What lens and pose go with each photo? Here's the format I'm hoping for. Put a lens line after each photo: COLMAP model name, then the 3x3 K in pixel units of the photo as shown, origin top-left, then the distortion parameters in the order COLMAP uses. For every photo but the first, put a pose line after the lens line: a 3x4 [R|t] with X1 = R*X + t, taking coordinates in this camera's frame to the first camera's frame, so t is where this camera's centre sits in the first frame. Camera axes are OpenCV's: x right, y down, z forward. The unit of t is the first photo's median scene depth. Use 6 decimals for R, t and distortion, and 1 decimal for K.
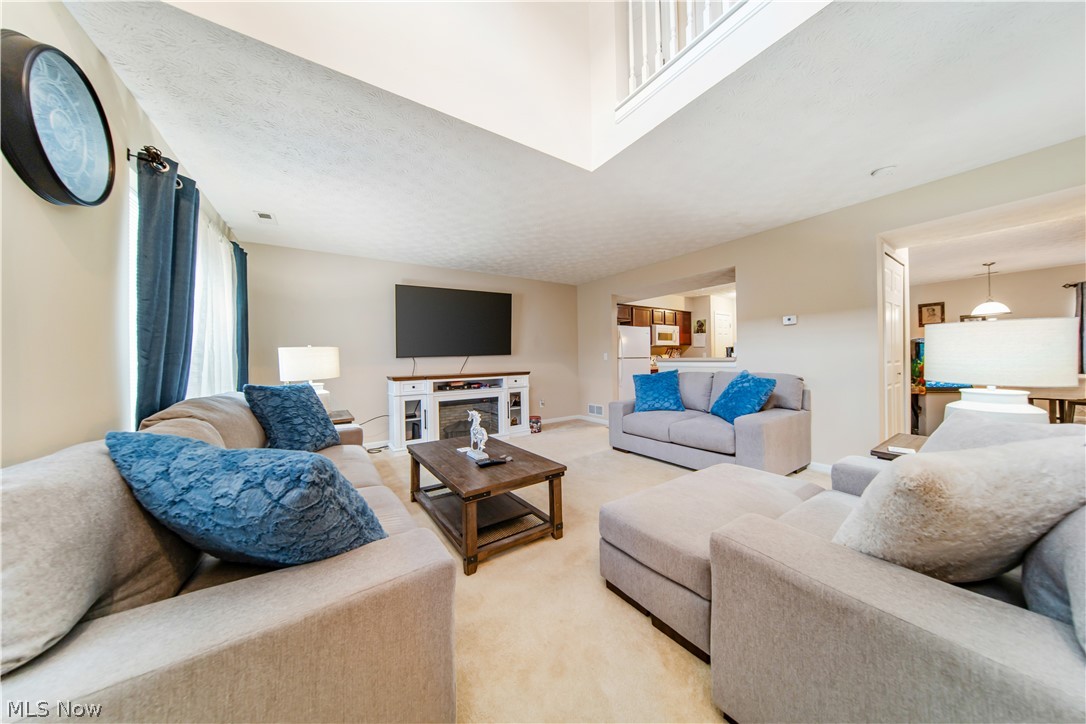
lens RADIAL K [[349.0, 0, 543.0], [0, 349.0, 362.0], [0, 0, 1]] dist [-0.000766, -0.000076]
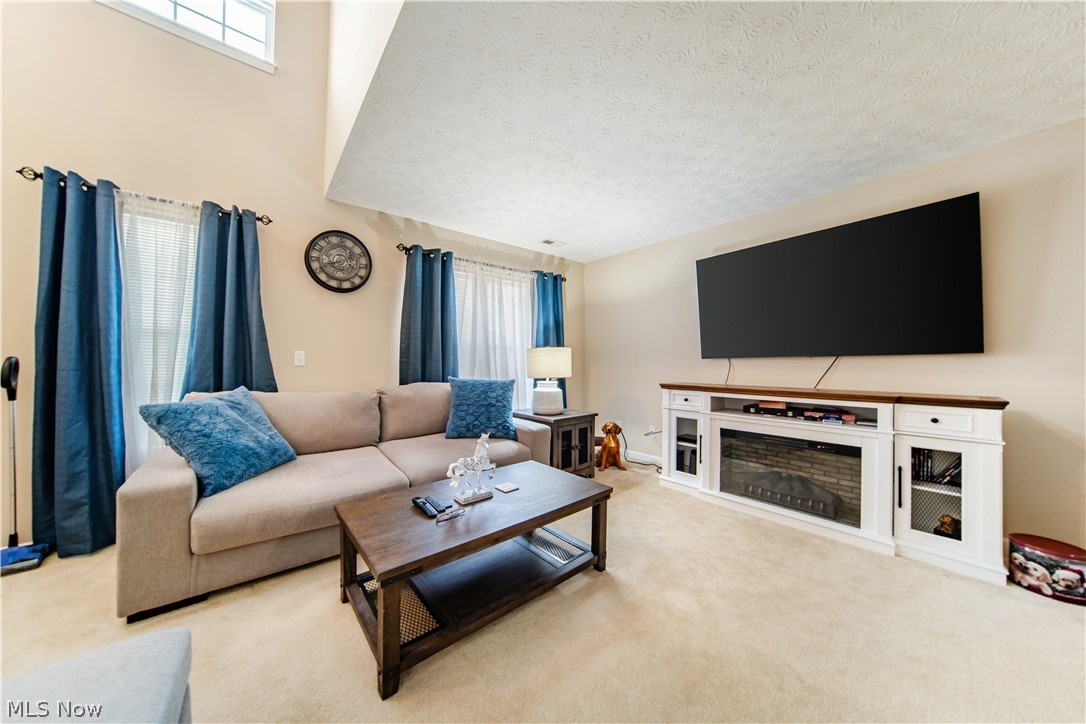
lens RADIAL K [[349.0, 0, 543.0], [0, 349.0, 362.0], [0, 0, 1]] dist [-0.000766, -0.000076]
pose [[0.092420, 0.009869, -0.995671, 0.283965], [-0.015678, 0.999841, 0.008456, -0.006798], [0.995597, 0.014829, 0.092560, 0.571390]]
